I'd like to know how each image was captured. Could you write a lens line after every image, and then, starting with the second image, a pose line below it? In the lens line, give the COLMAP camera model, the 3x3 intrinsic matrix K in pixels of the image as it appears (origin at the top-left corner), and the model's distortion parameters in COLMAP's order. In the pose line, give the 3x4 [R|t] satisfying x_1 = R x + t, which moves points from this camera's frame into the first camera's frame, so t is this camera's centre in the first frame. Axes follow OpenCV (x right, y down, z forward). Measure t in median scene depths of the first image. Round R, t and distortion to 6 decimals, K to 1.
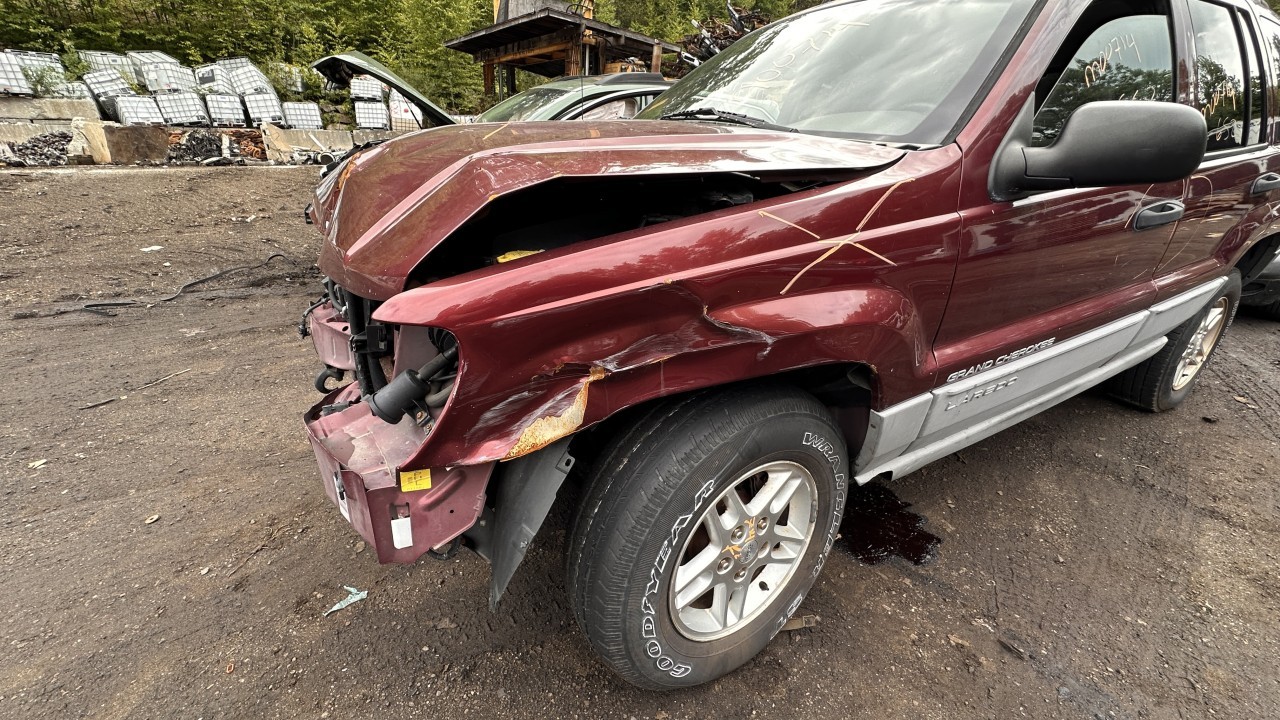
lens RADIAL K [[510.6, 0, 640.0], [0, 510.6, 360.0], [0, 0, 1]] dist [-0.003961, 0.000944]
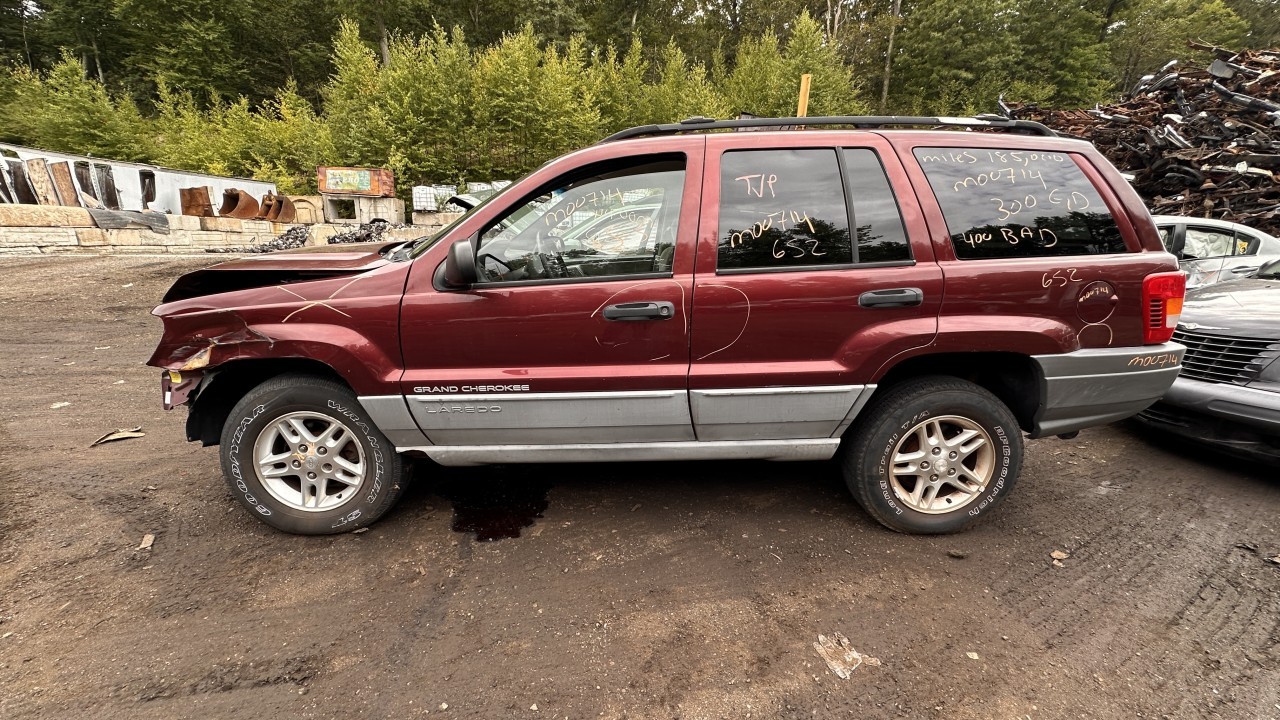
lens RADIAL K [[510.6, 0, 640.0], [0, 510.6, 360.0], [0, 0, 1]] dist [-0.003961, 0.000944]
pose [[0.874363, 0.114923, -0.471468, 0.145753], [-0.193110, 0.973714, -0.120786, 0.000017], [0.445194, 0.196656, 0.873572, -0.012154]]
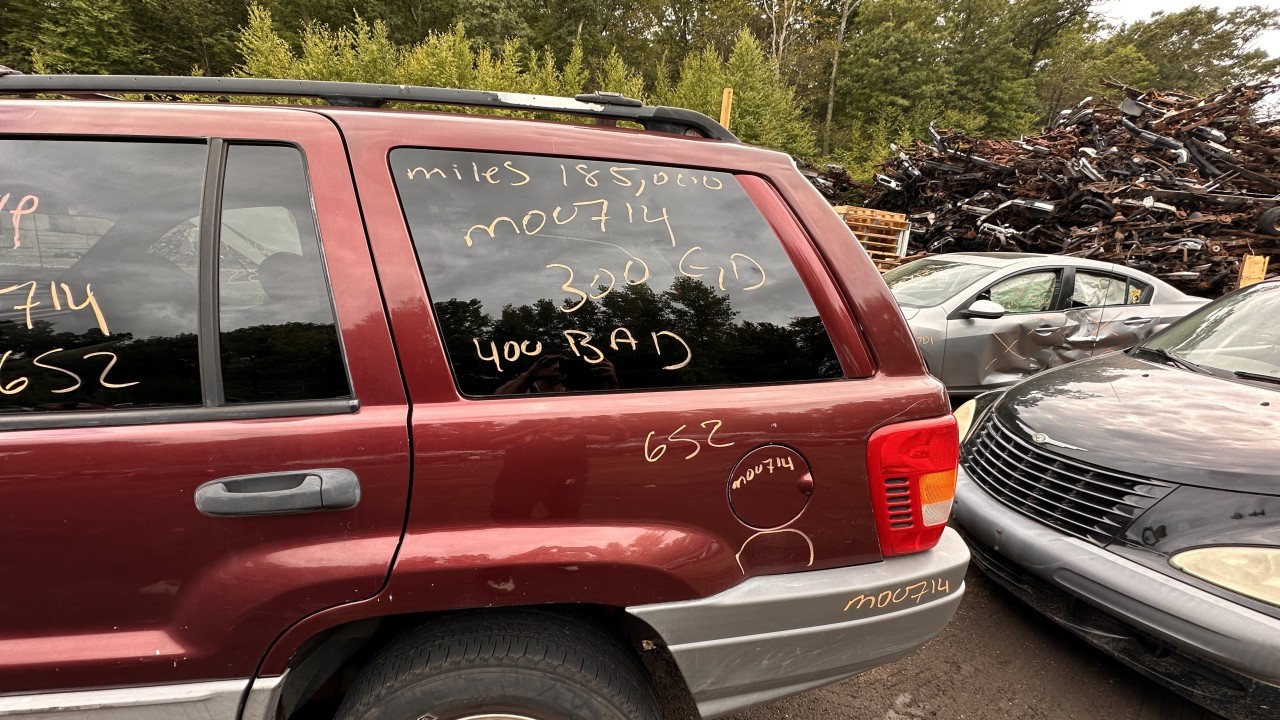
lens RADIAL K [[510.6, 0, 640.0], [0, 510.6, 360.0], [0, 0, 1]] dist [-0.003961, 0.000944]
pose [[0.906450, 0.117182, -0.405730, 0.188626], [-0.195015, 0.968311, -0.156022, -0.049153], [0.374589, 0.220549, 0.900578, 0.075459]]
